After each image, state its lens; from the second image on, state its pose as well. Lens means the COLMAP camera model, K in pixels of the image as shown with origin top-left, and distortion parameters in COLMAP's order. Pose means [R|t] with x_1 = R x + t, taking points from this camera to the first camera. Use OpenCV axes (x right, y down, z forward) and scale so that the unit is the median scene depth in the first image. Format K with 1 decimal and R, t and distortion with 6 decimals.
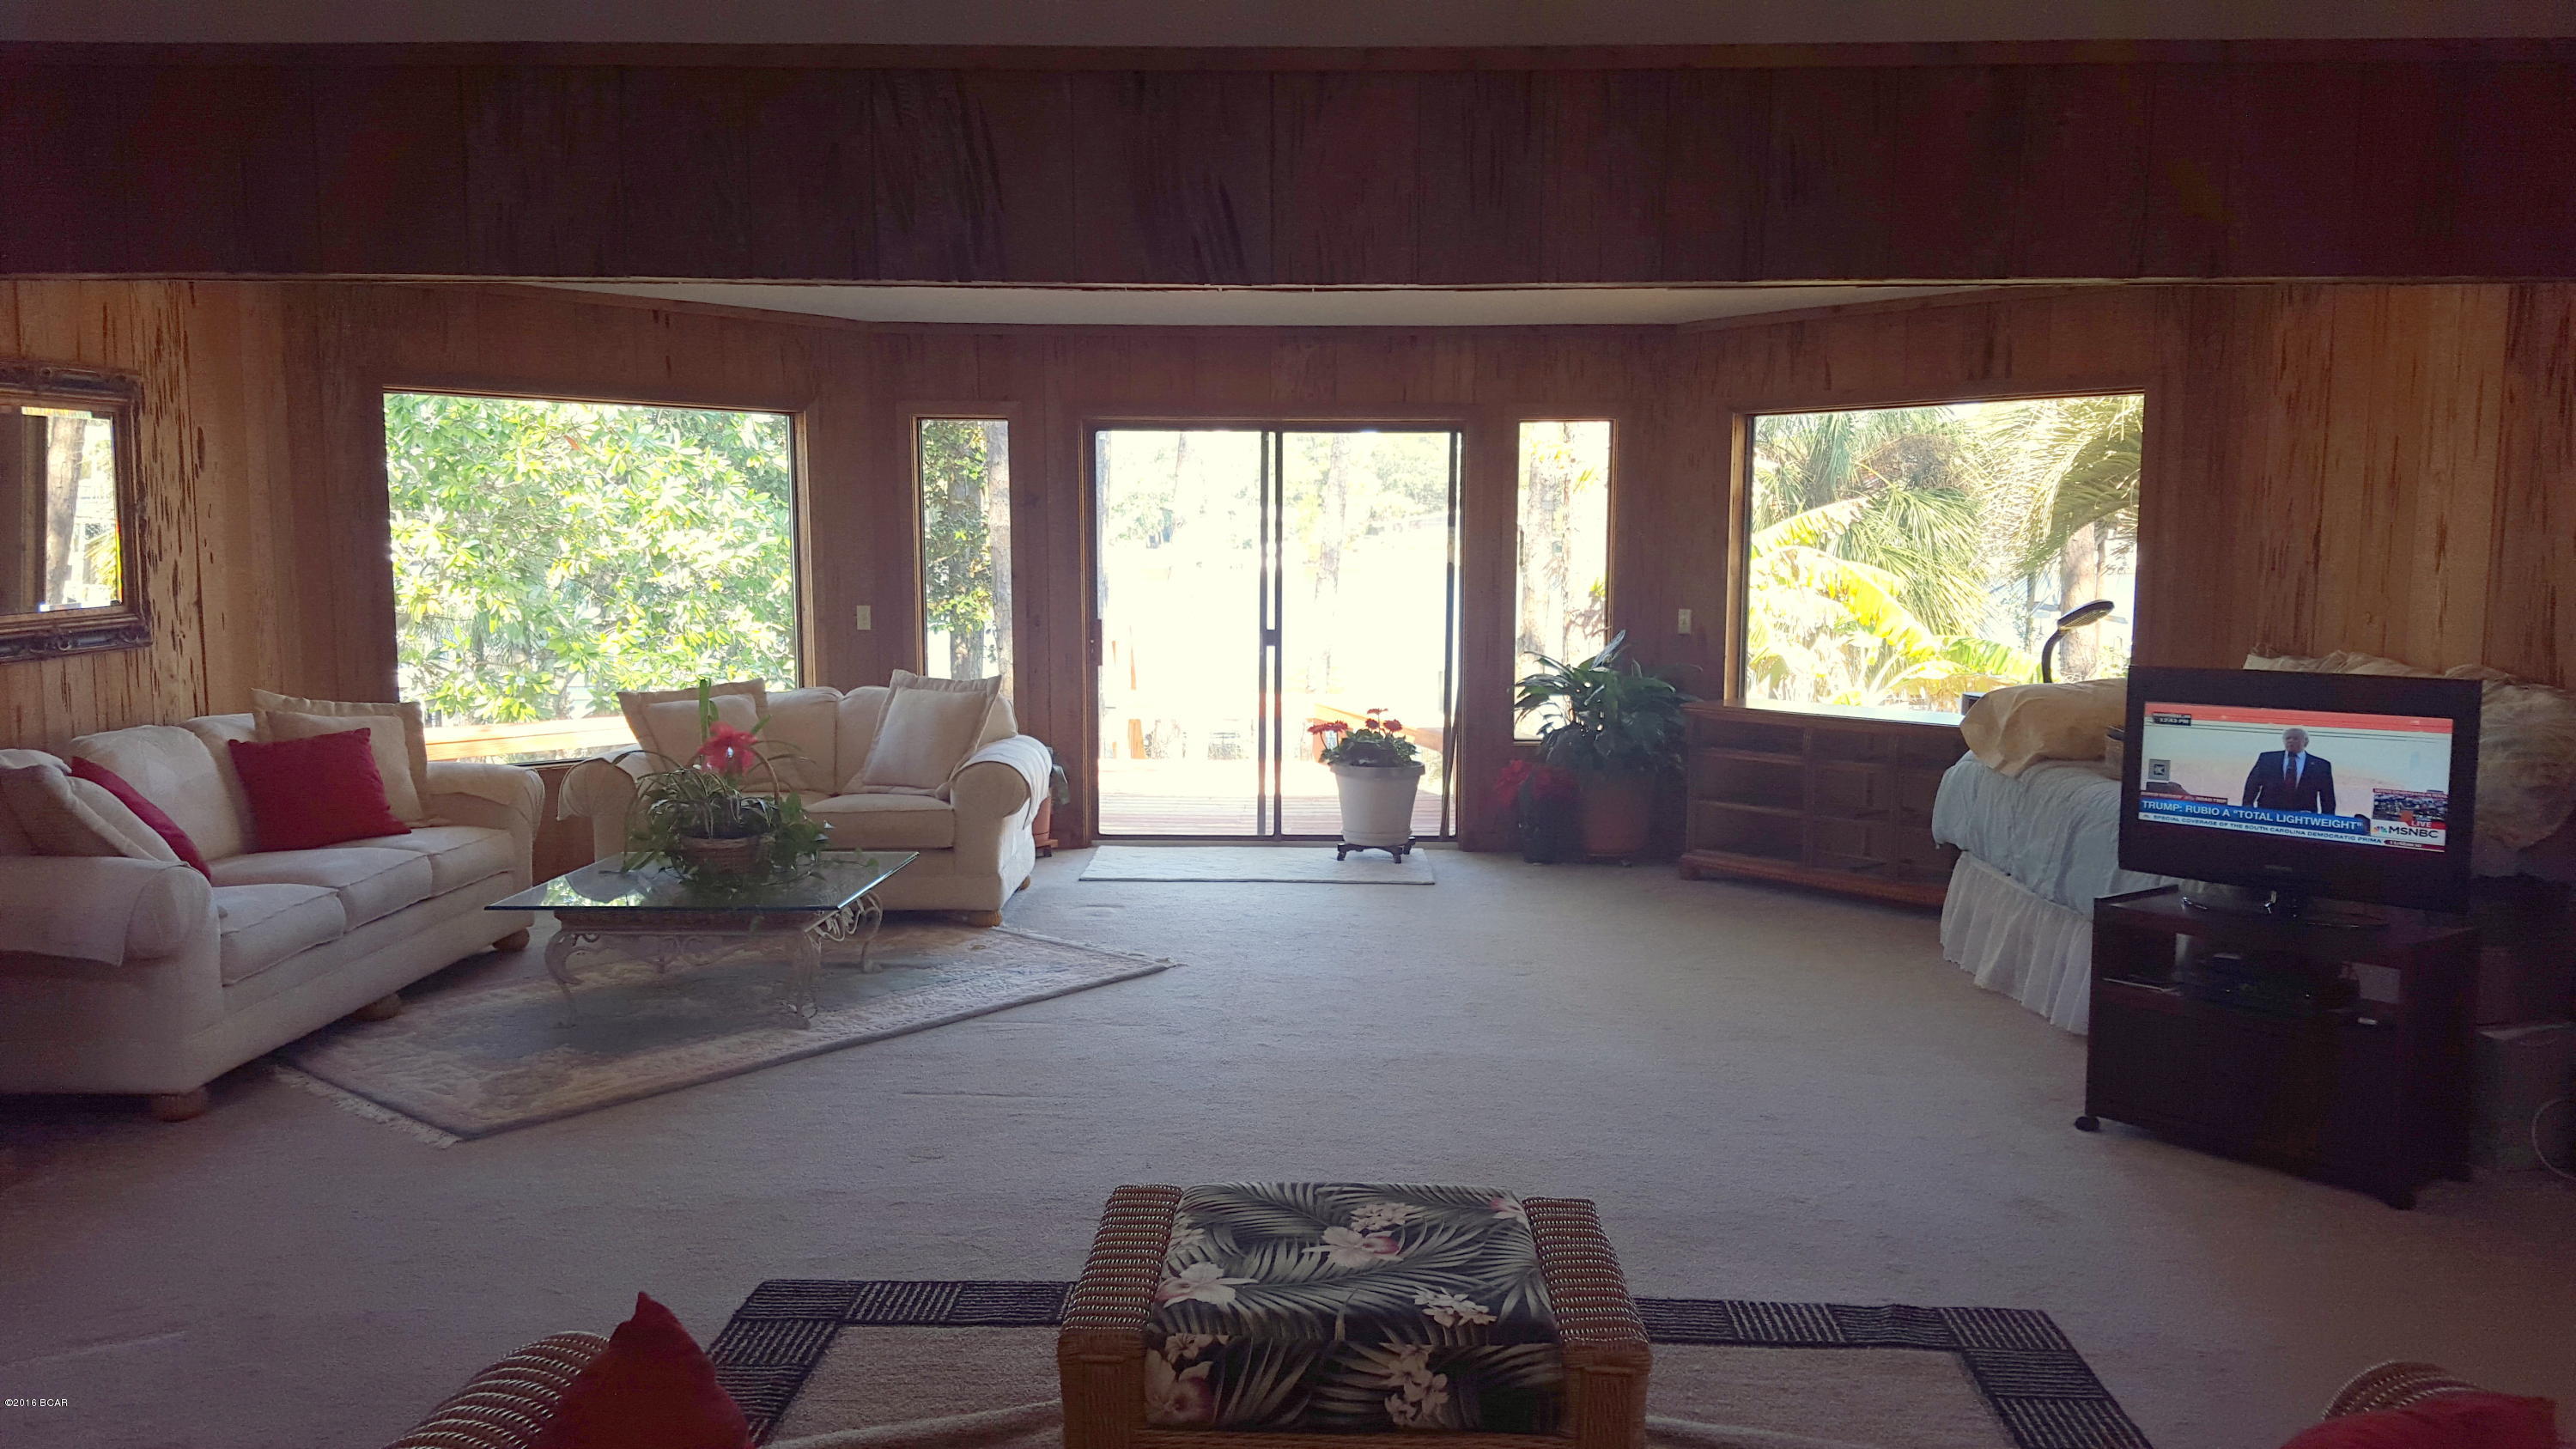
lens RADIAL K [[2057.6, 0, 1304.6], [0, 2057.6, 740.7], [0, 0, 1]] dist [0.192896, -0.416213]
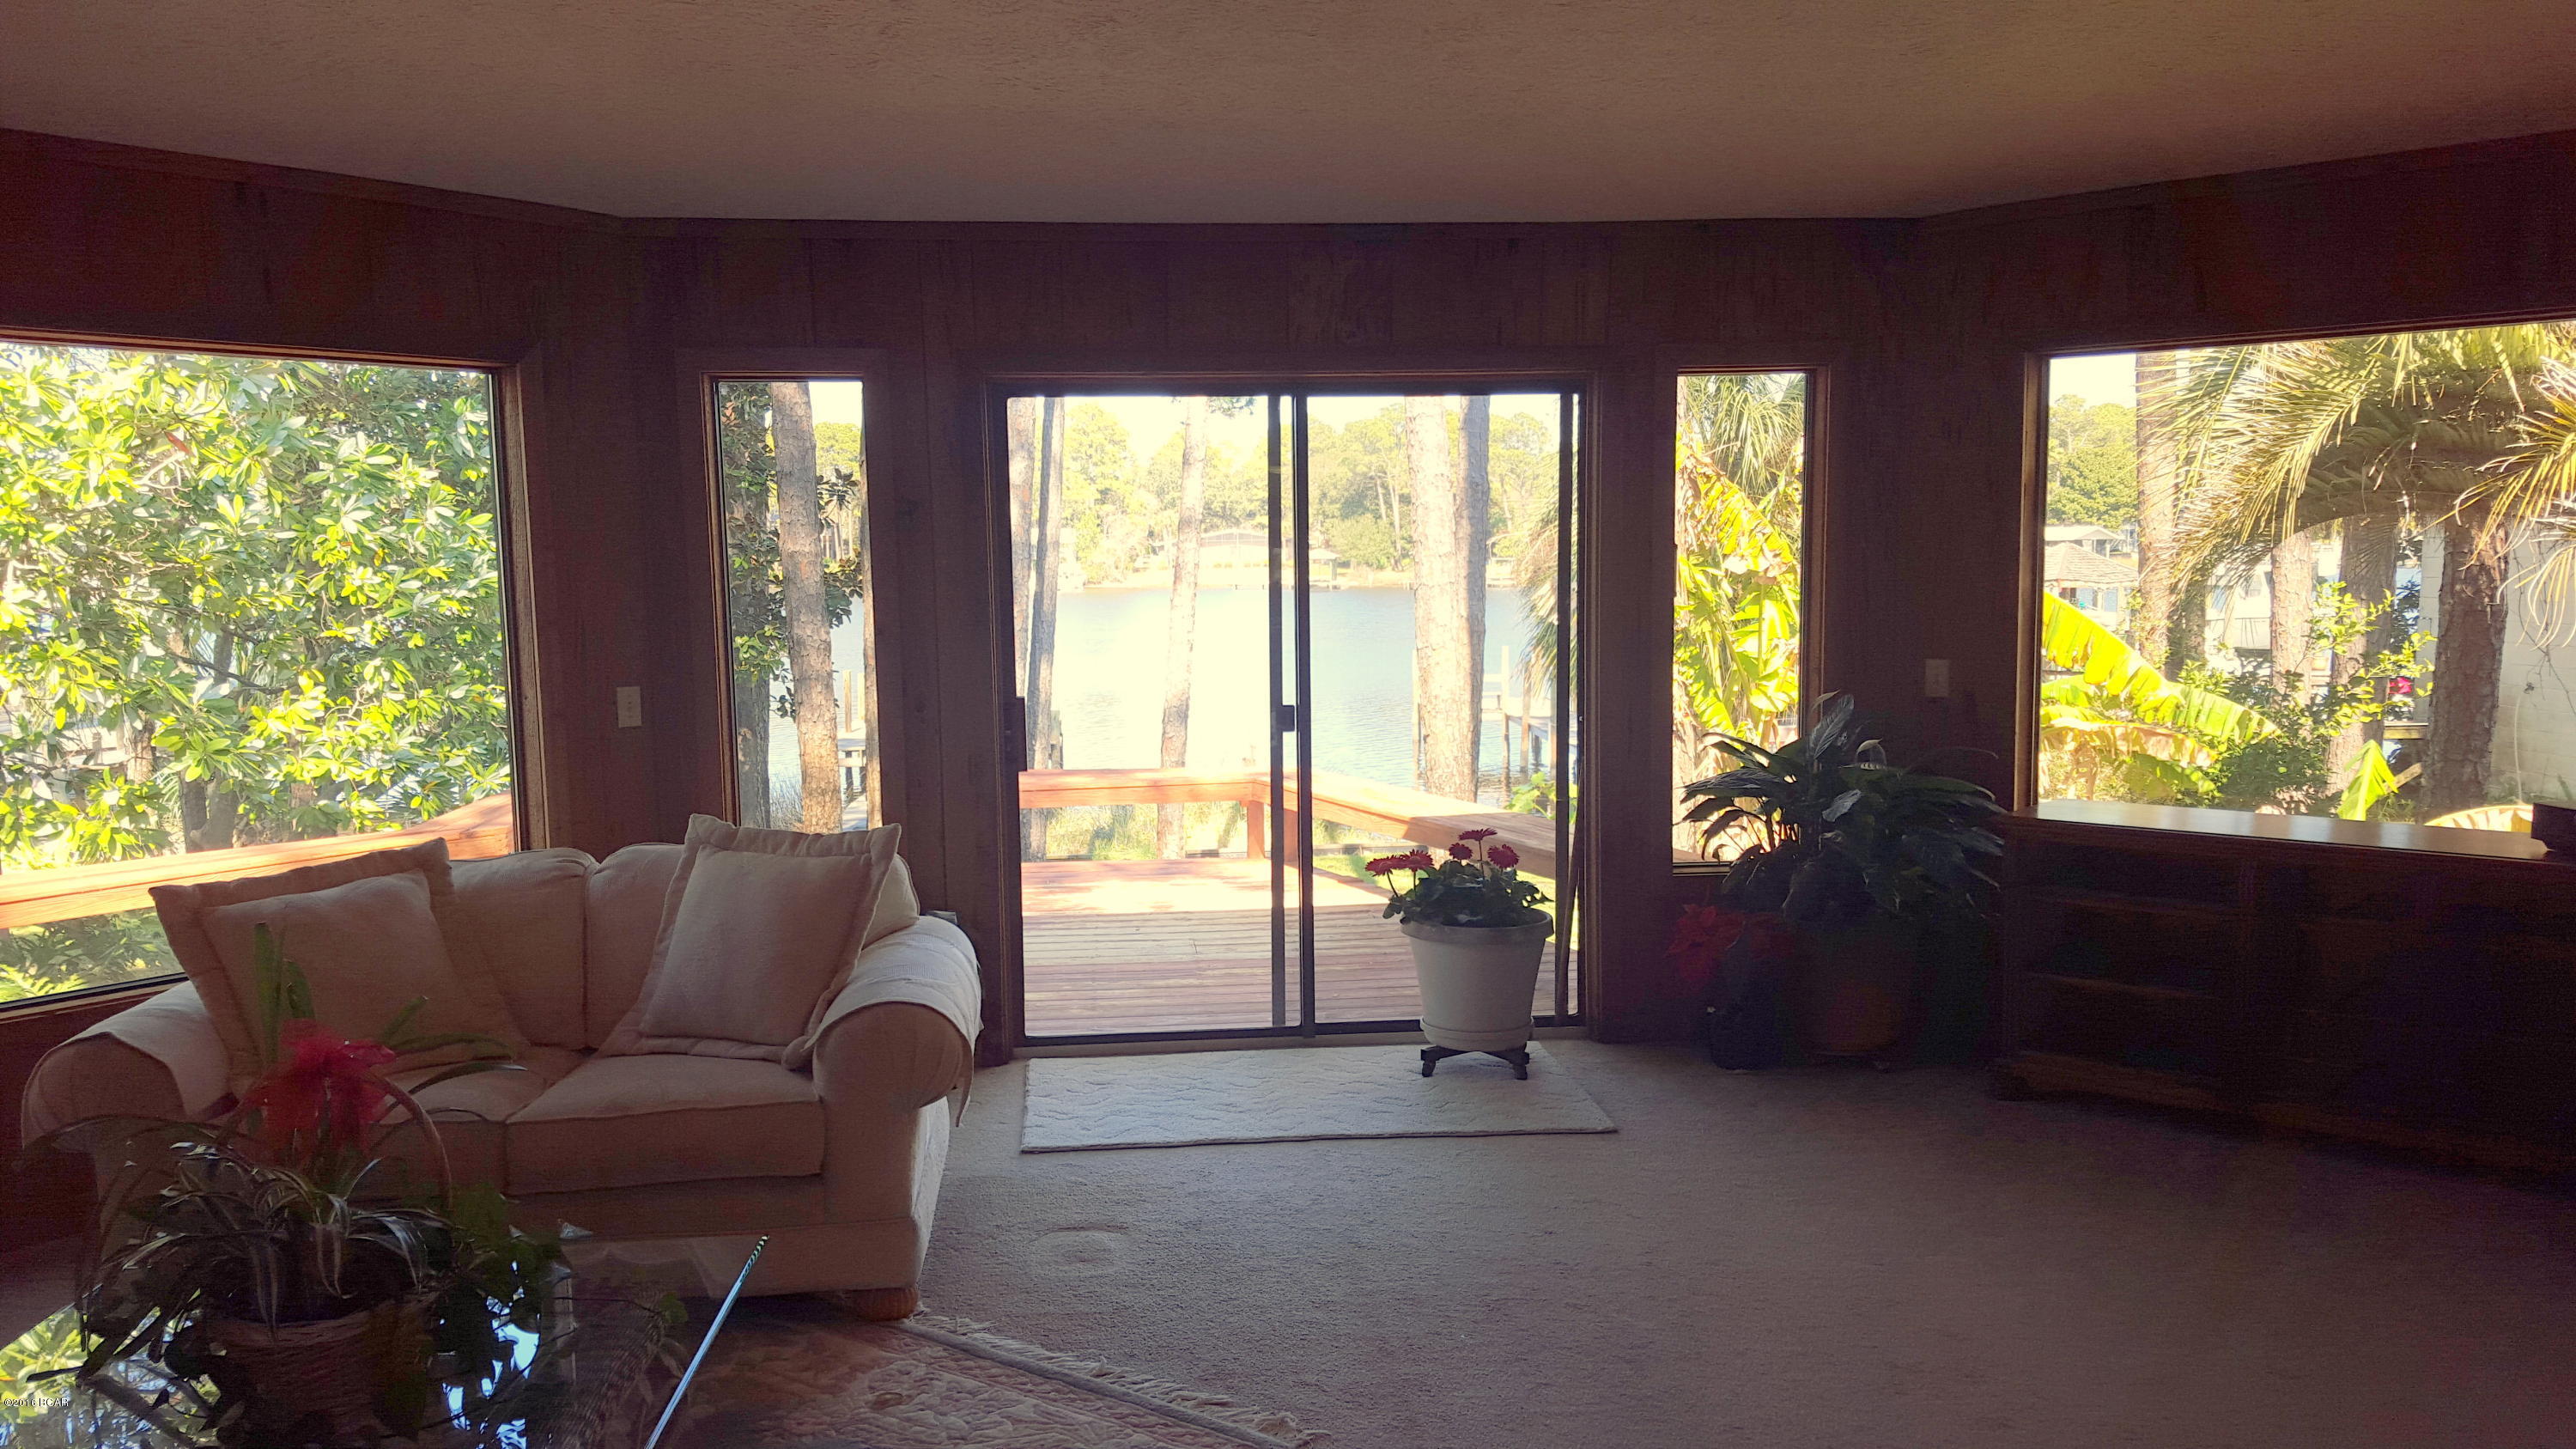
lens RADIAL K [[2057.6, 0, 1304.6], [0, 2057.6, 740.7], [0, 0, 1]] dist [0.192896, -0.416213]
pose [[0.993981, -0.028106, 0.105888, -0.081281], [0.029053, 0.999550, -0.007416, -0.038964], [-0.105632, 0.010448, 0.994350, 0.371520]]
